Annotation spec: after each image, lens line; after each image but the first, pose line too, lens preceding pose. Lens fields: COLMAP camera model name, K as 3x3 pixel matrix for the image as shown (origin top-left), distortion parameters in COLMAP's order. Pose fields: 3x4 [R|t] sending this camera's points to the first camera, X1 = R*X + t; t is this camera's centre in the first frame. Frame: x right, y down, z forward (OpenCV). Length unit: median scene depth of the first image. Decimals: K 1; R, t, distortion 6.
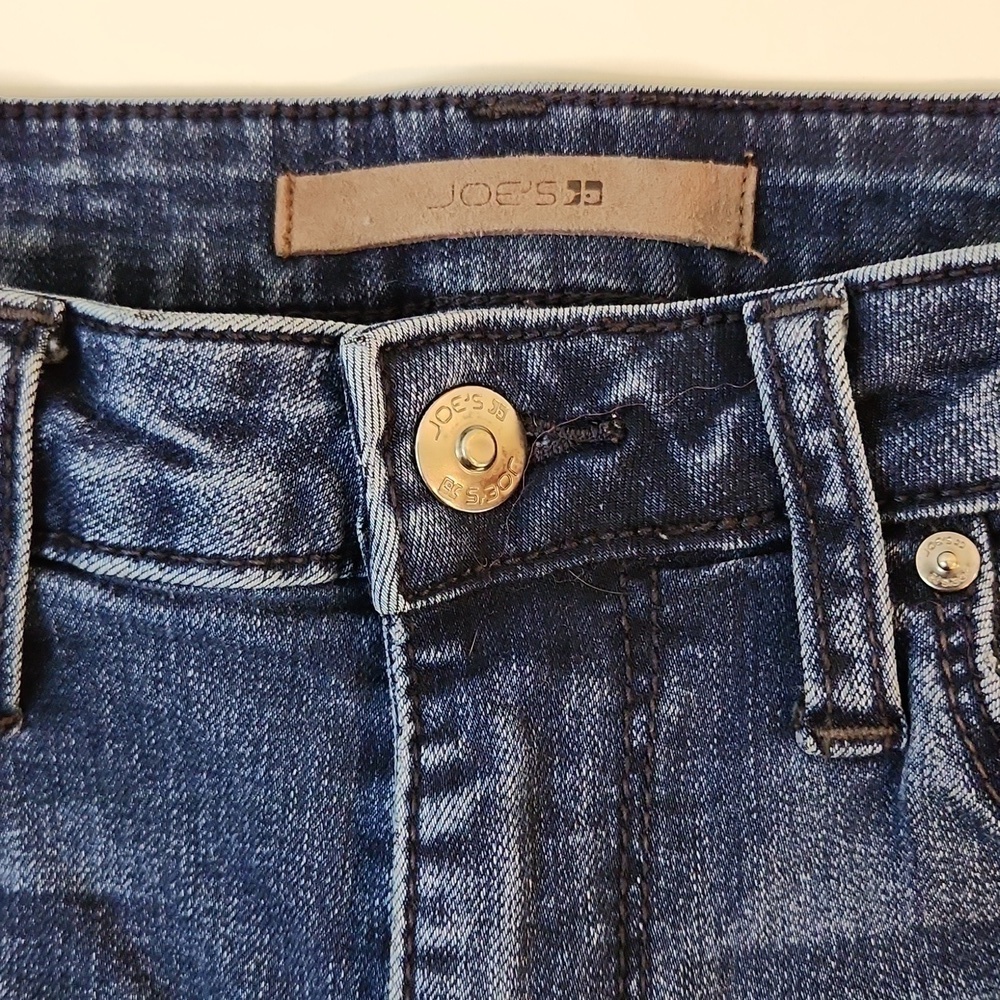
lens RADIAL K [[1800.3, 0, 501.8], [0, 1800.3, 497.6], [0, 0, 1]] dist [0.173152, 0.000000]
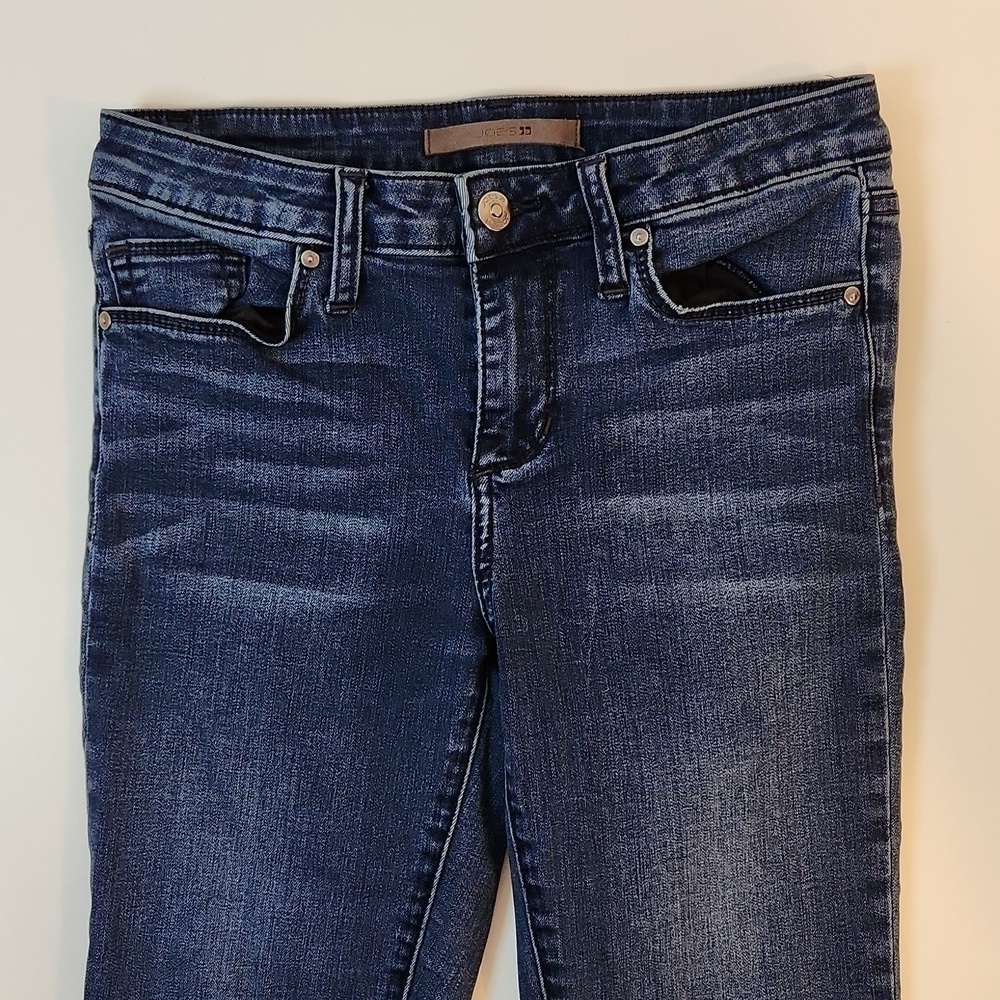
lens RADIAL K [[1800.3, 0, 506.3], [0, 1800.3, 505.6], [0, 0, 1]] dist [0.173152, 0.000000]
pose [[0.998030, -0.049027, 0.039155, -0.148467], [0.048103, 0.998549, 0.024197, 0.421353], [-0.040284, -0.022266, 0.998940, -2.248058]]
